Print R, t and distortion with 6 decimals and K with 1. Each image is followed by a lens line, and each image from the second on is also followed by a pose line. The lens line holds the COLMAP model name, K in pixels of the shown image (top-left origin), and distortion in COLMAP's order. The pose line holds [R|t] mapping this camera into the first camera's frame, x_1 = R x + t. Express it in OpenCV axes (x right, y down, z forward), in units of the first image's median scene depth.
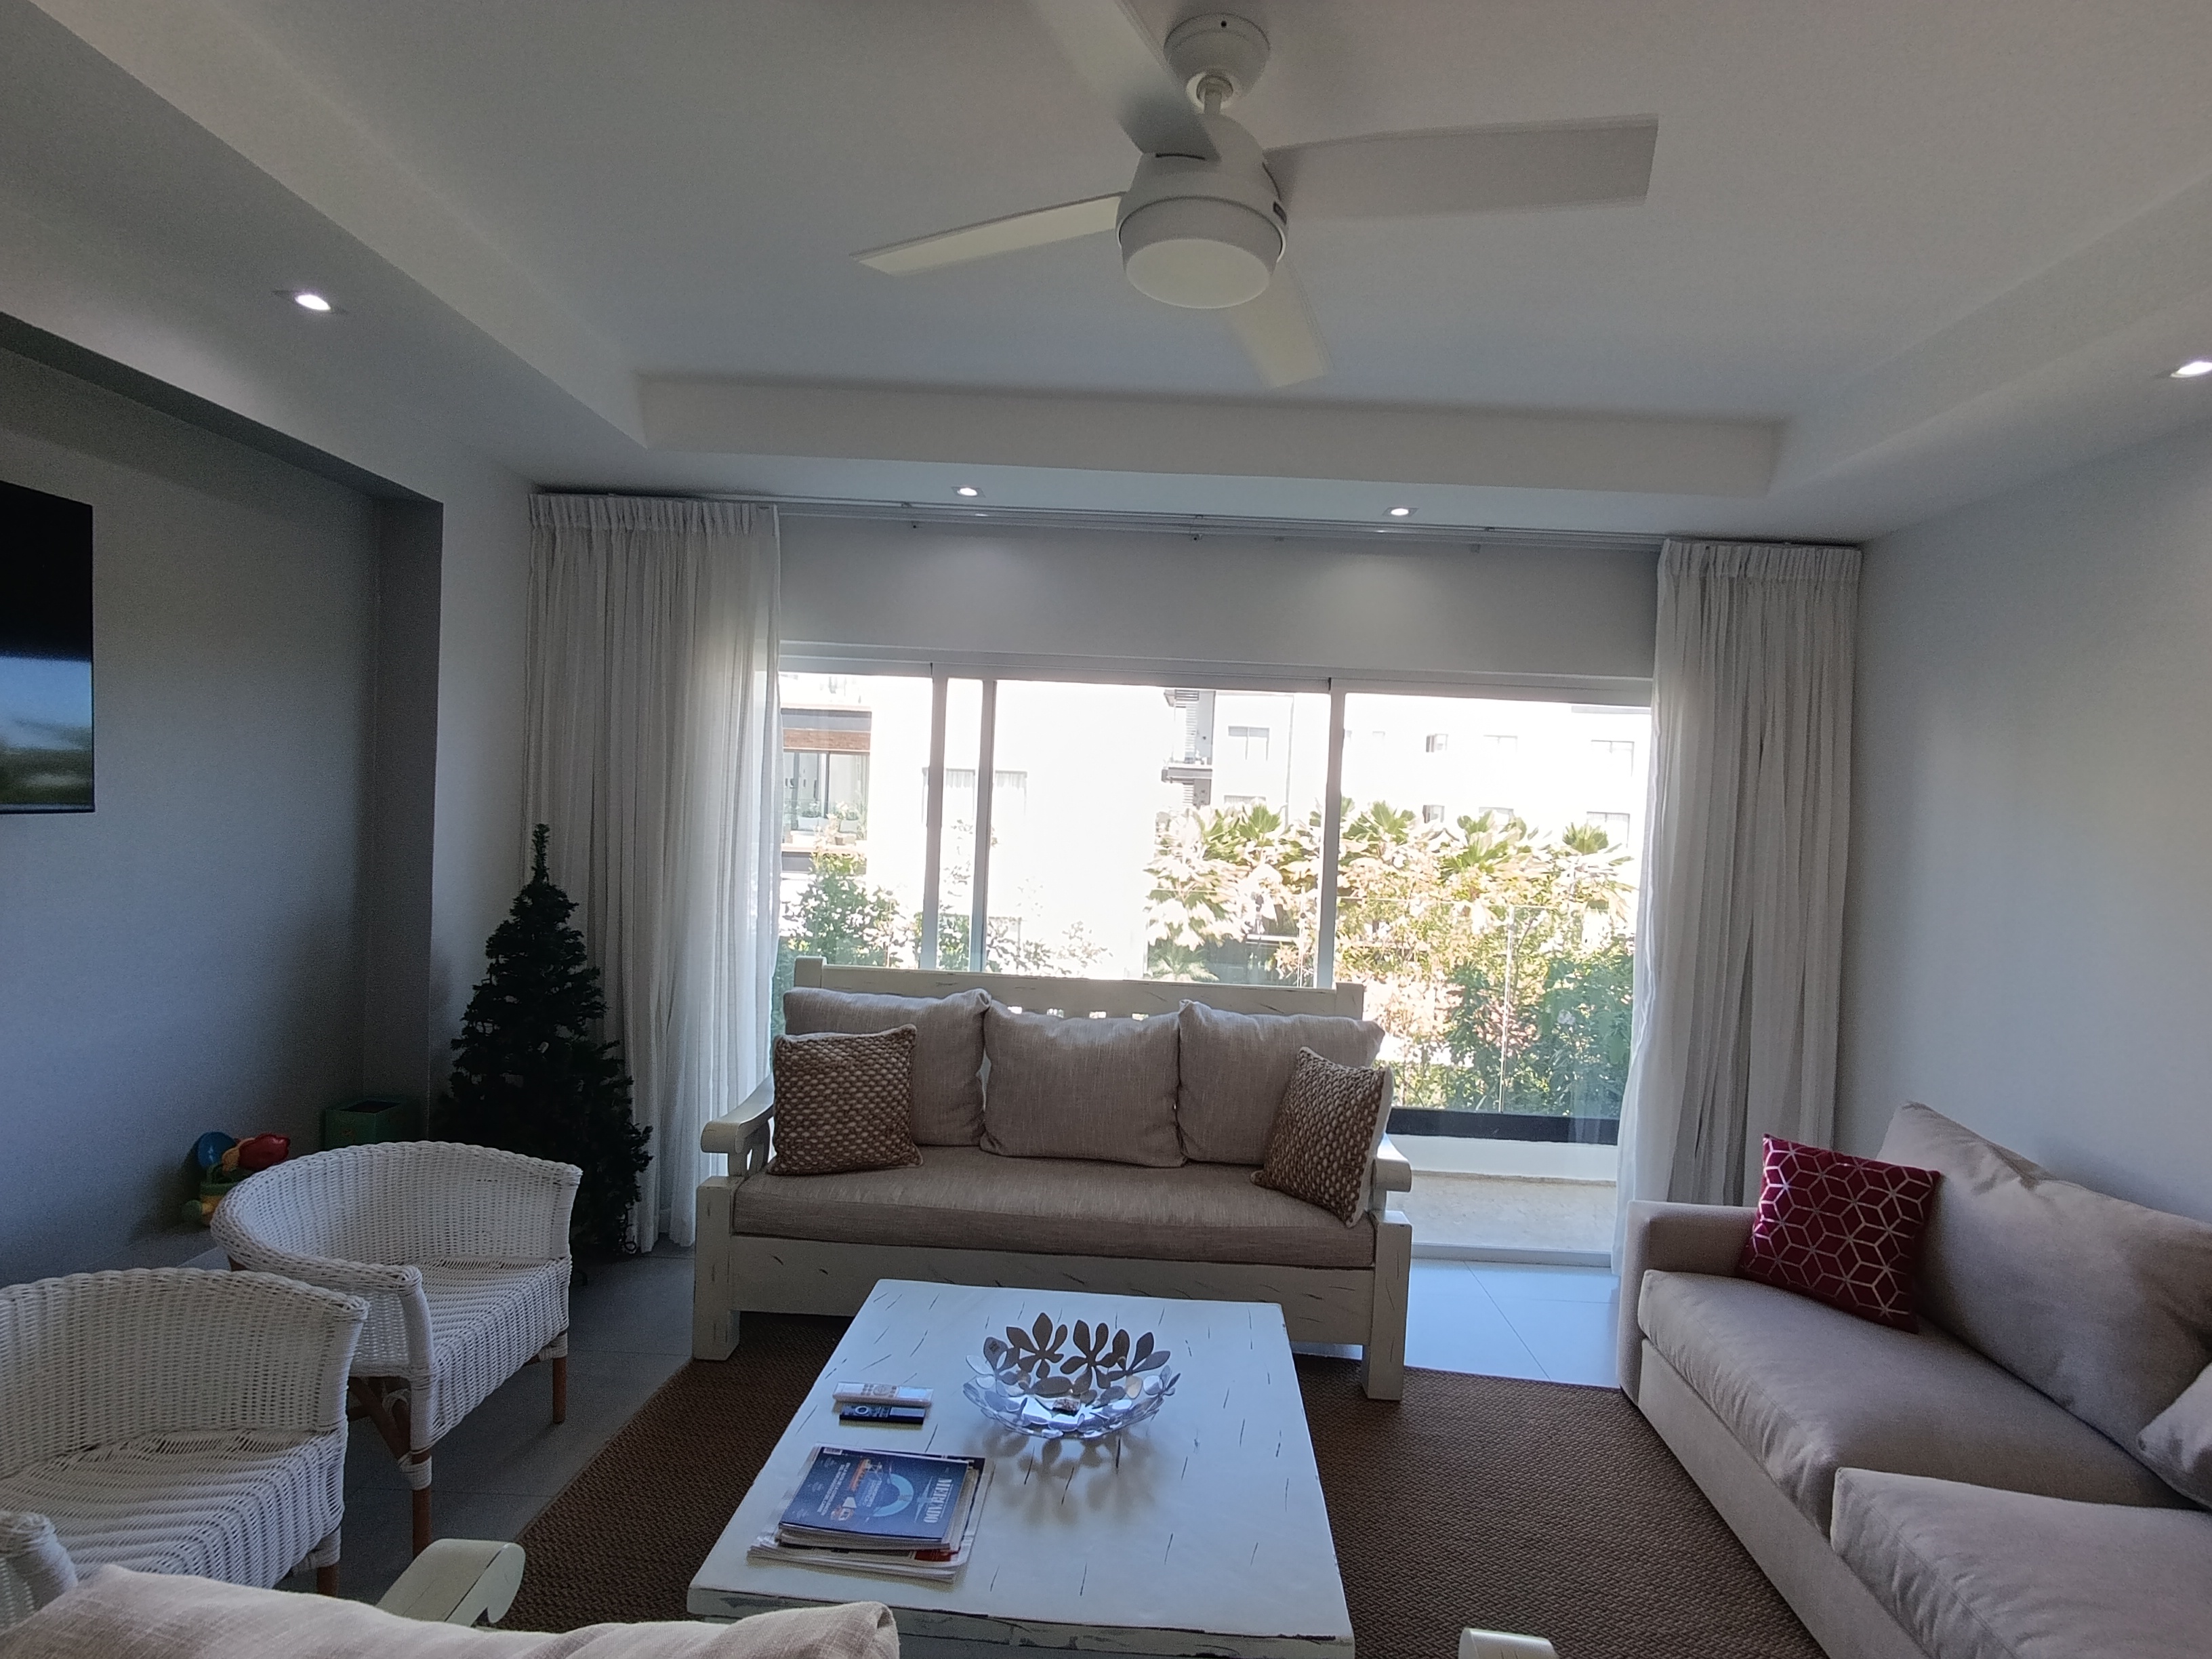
lens RADIAL K [[1025.5, 0, 1124.6], [0, 1025.5, 829.2], [0, 0, 1]] dist [0.000792, 0.000155]
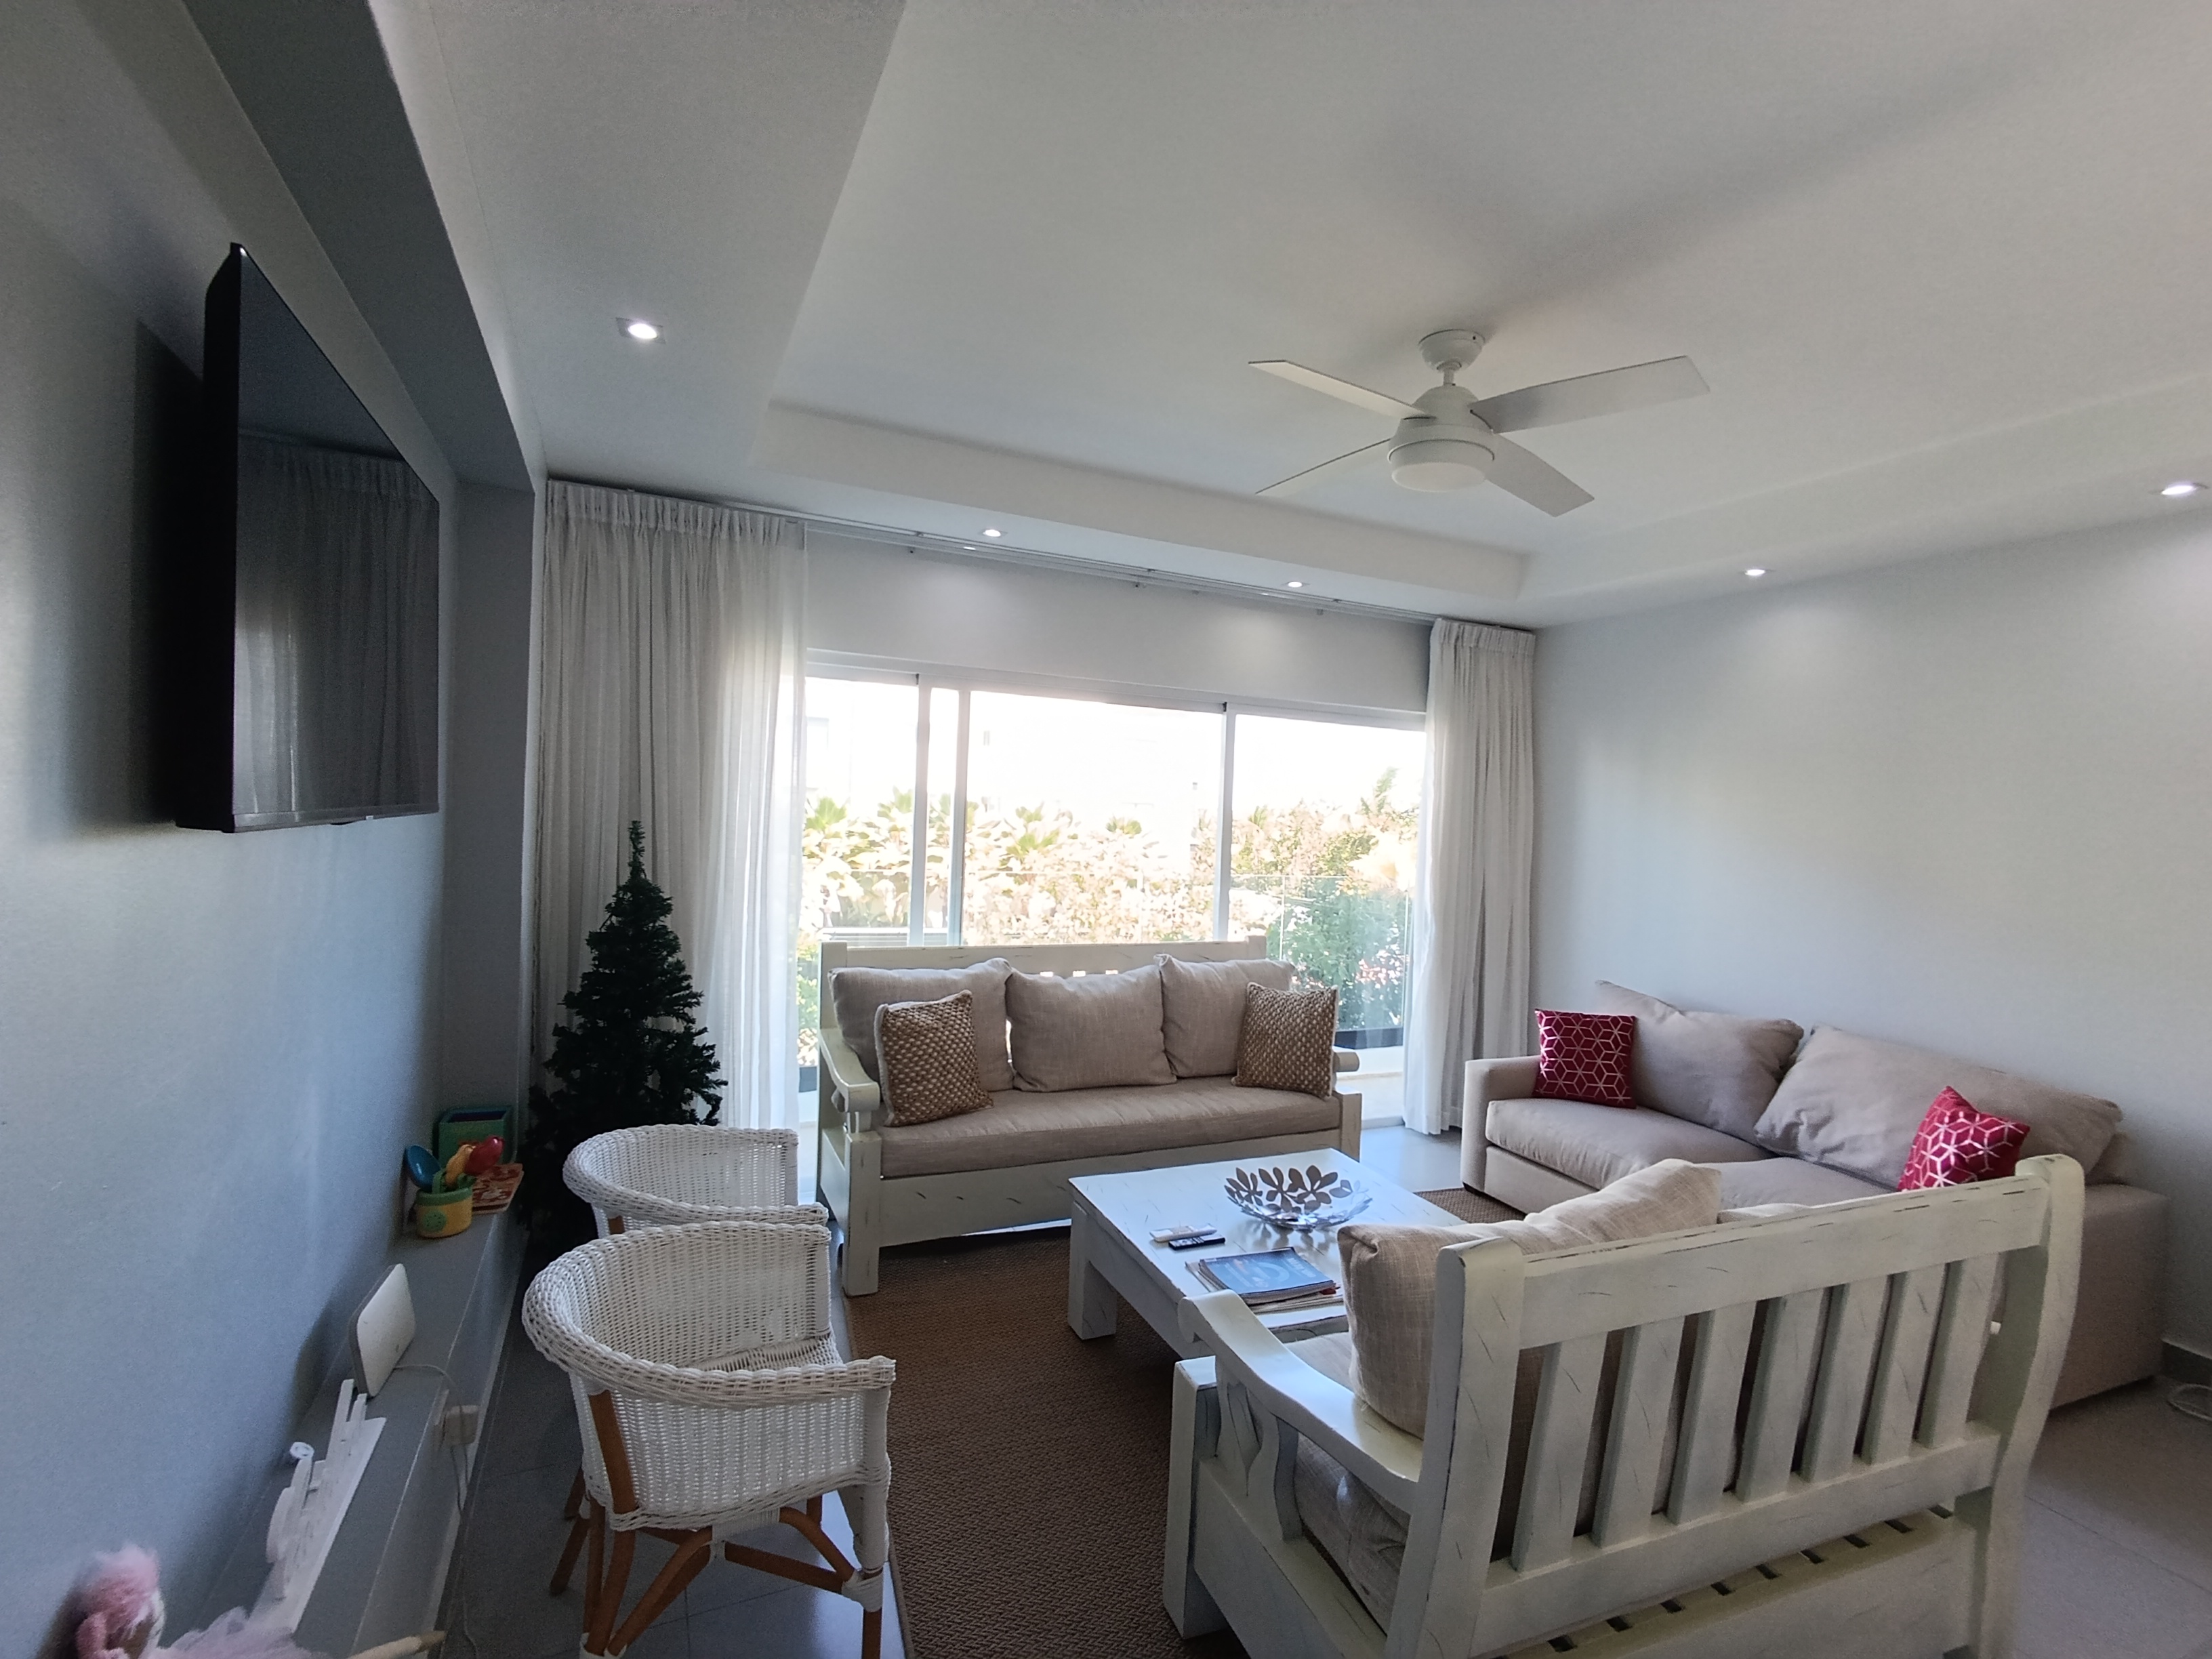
lens RADIAL K [[1025.5, 0, 1123.4], [0, 1025.5, 831.0], [0, 0, 1]] dist [0.000792, 0.000155]
pose [[0.896926, -0.015110, 0.441922, -0.562565], [0.010444, 0.999861, 0.012988, -0.003267], [-0.442057, -0.007034, 0.896960, -0.119359]]
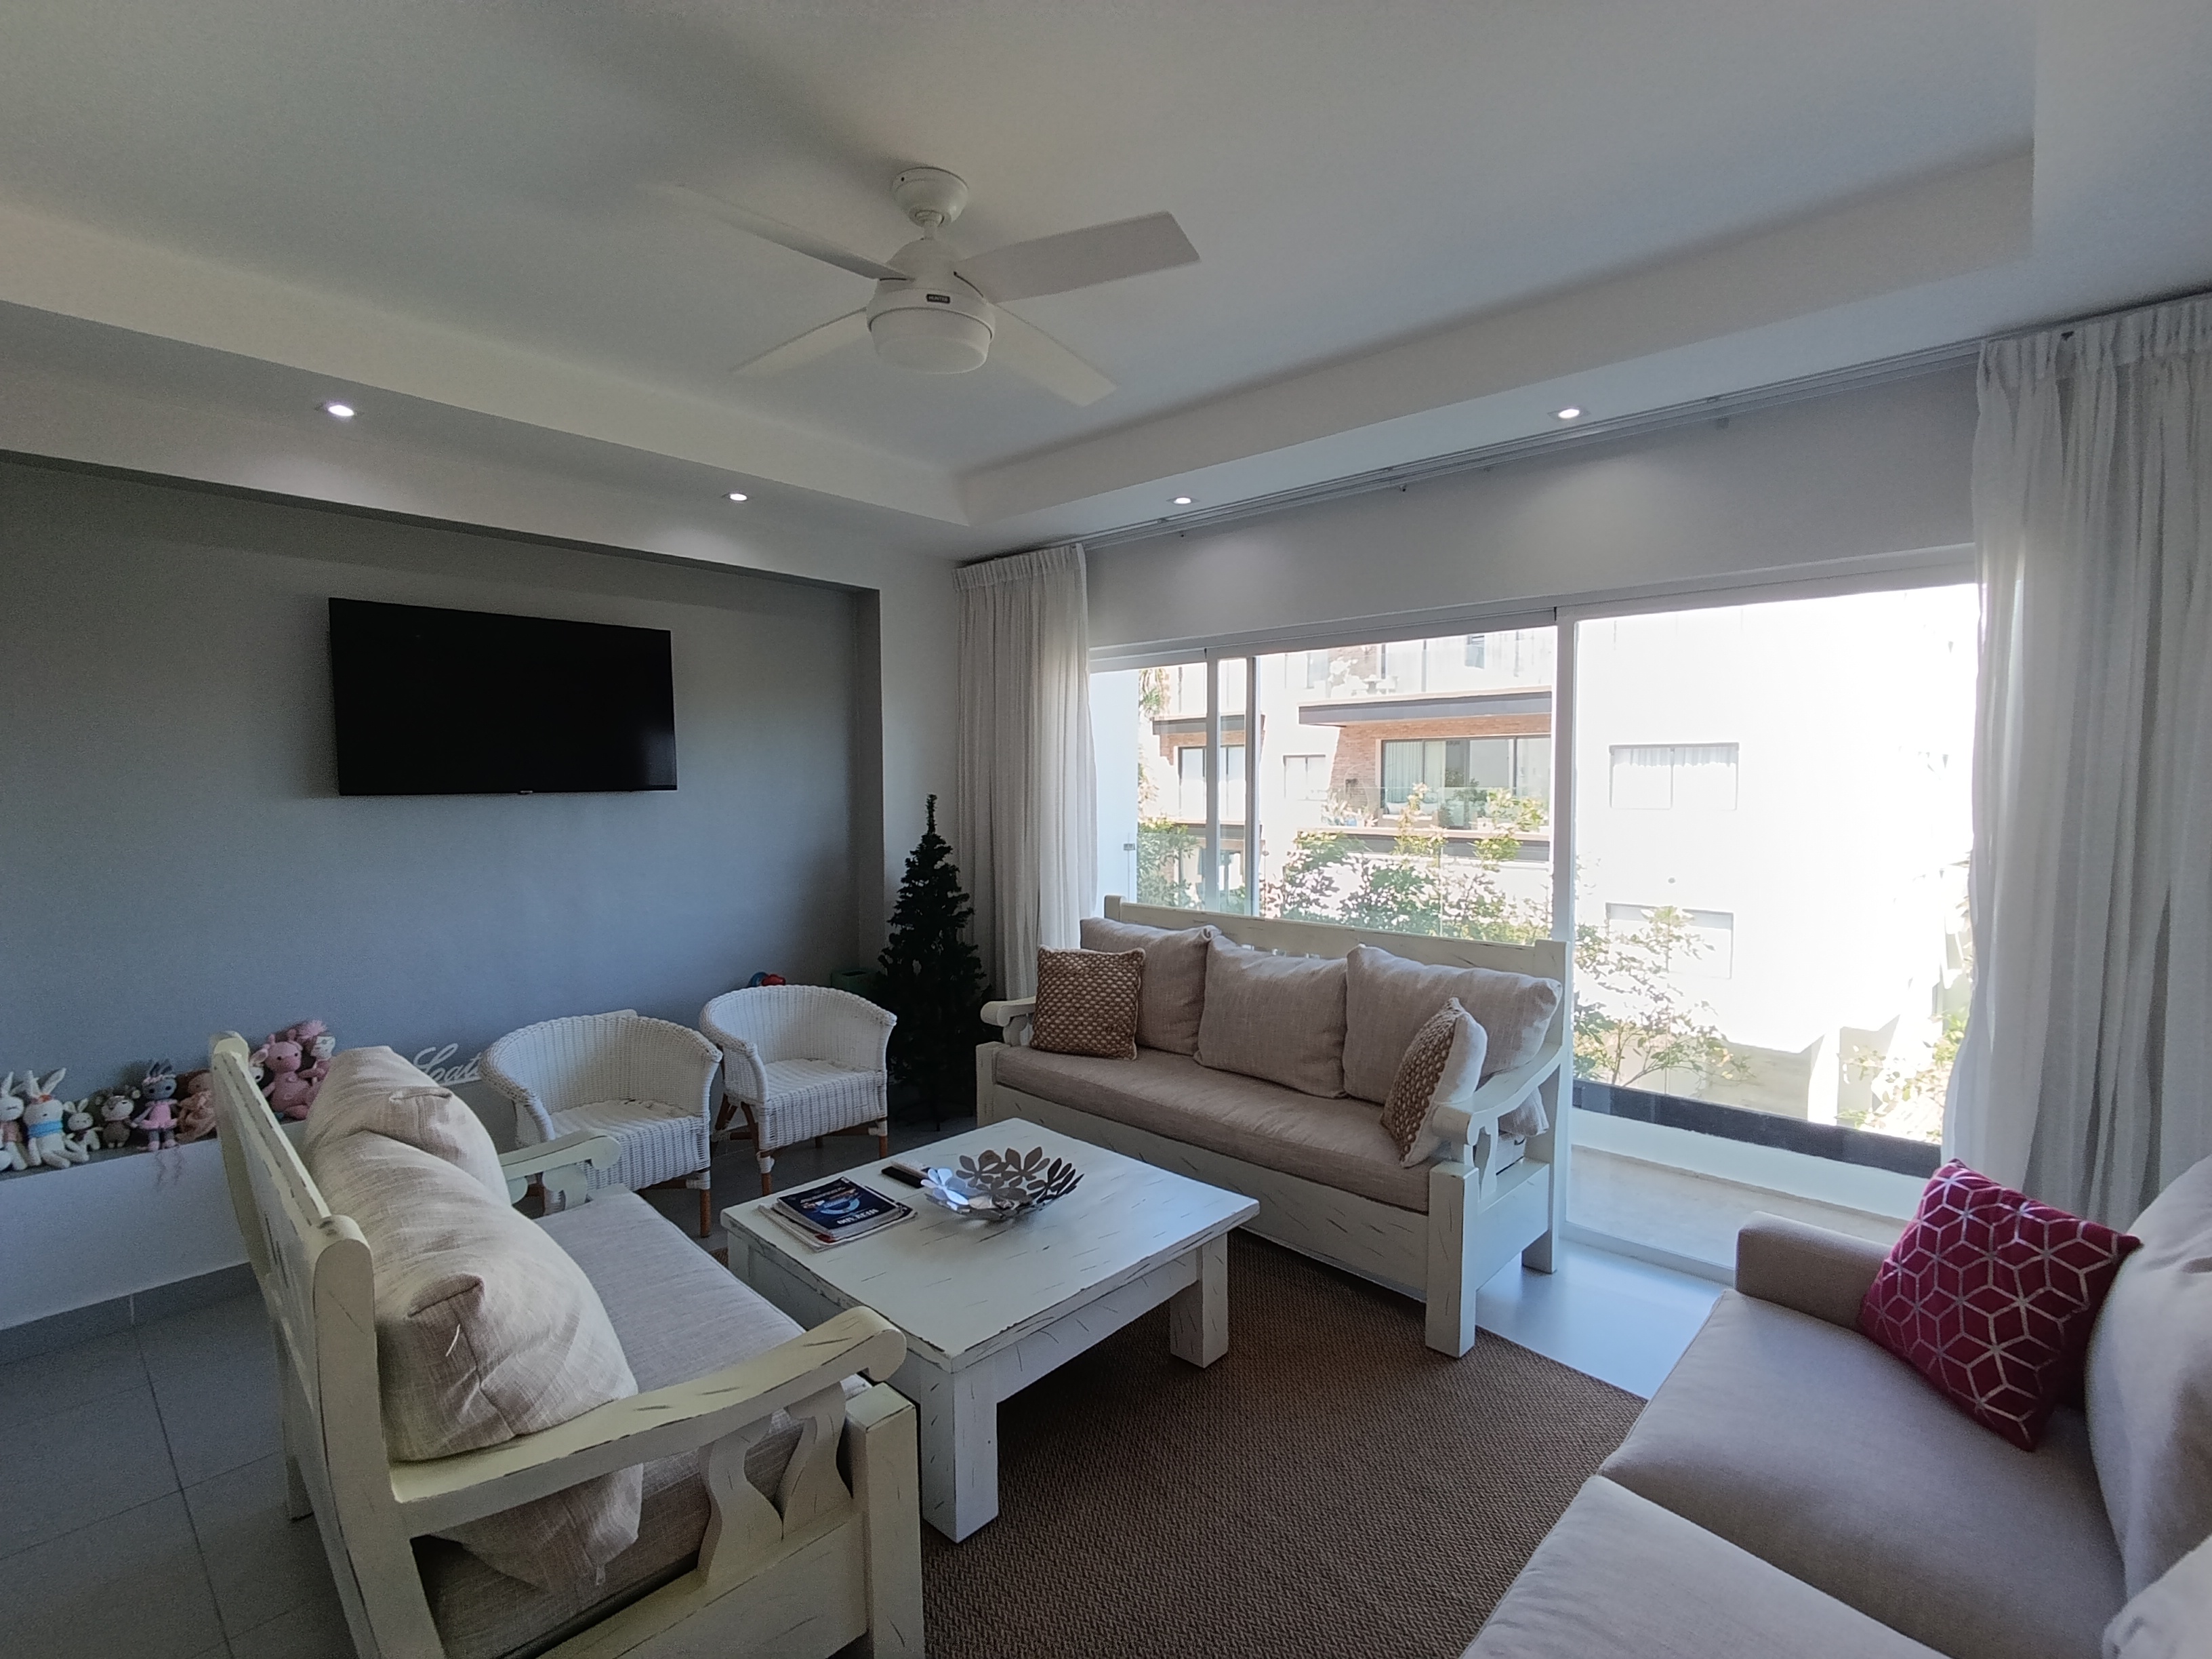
lens RADIAL K [[1025.5, 0, 1116.0], [0, 1025.5, 826.0], [0, 0, 1]] dist [0.000792, 0.000155]
pose [[0.749316, -0.016945, -0.661996, 0.583391], [0.018761, 0.999815, -0.004356, 0.050127], [0.661947, -0.009155, 0.749494, 0.066565]]
